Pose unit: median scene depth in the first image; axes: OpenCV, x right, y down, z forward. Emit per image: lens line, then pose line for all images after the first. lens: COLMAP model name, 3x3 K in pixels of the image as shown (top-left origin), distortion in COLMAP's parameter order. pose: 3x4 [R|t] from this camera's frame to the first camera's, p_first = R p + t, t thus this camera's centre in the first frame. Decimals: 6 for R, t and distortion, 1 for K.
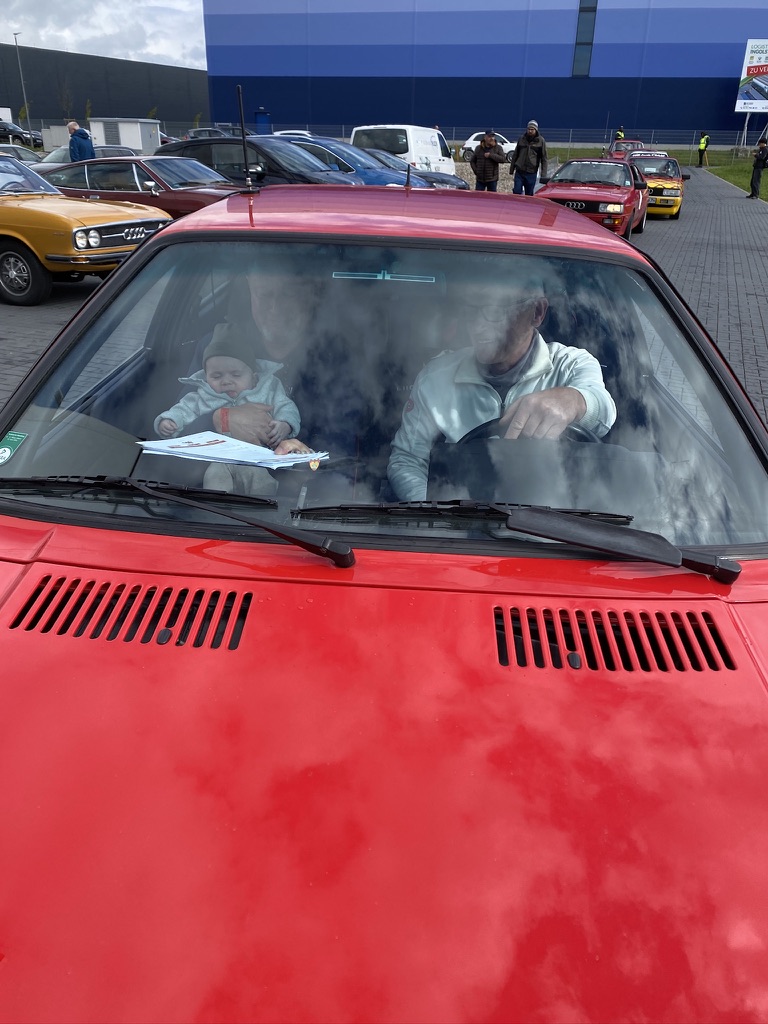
lens RADIAL K [[781.0, 0, 379.5], [0, 781.0, 519.4], [0, 0, 1]] dist [0.037371, -0.038700]
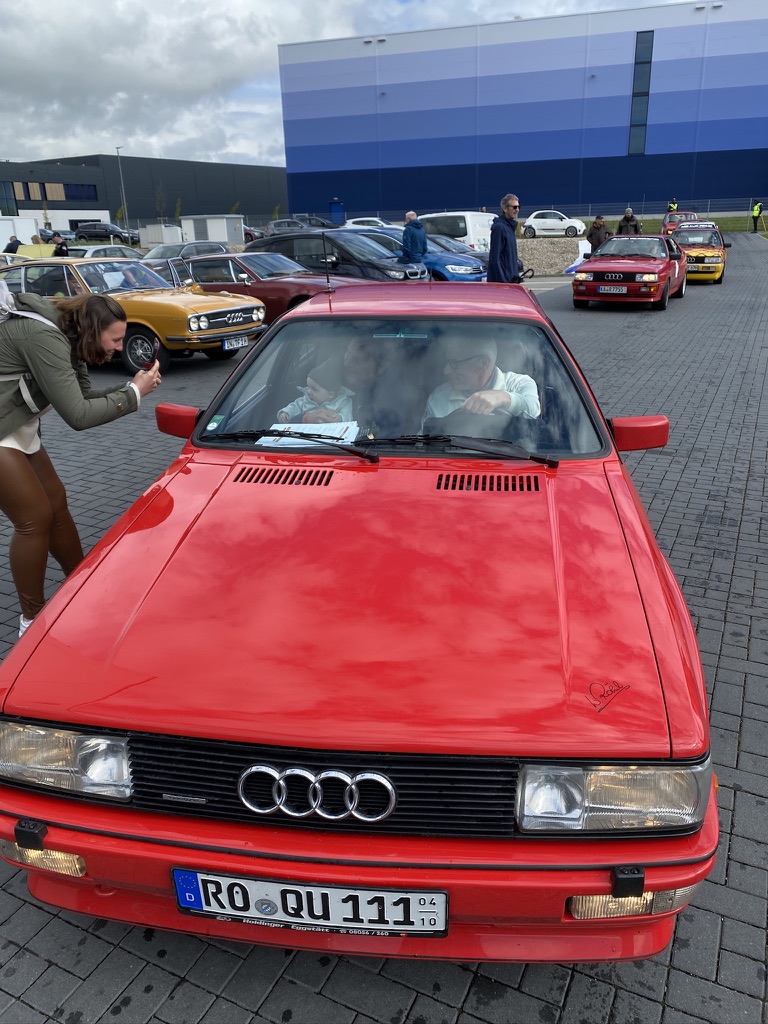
lens RADIAL K [[781.0, 0, 384.1], [0, 781.0, 511.9], [0, 0, 1]] dist [0.037371, -0.038700]
pose [[0.995981, -0.017707, -0.087797, 0.014177], [0.009308, 0.995418, -0.095169, 0.033577], [0.089080, 0.093969, 0.991582, -0.096098]]
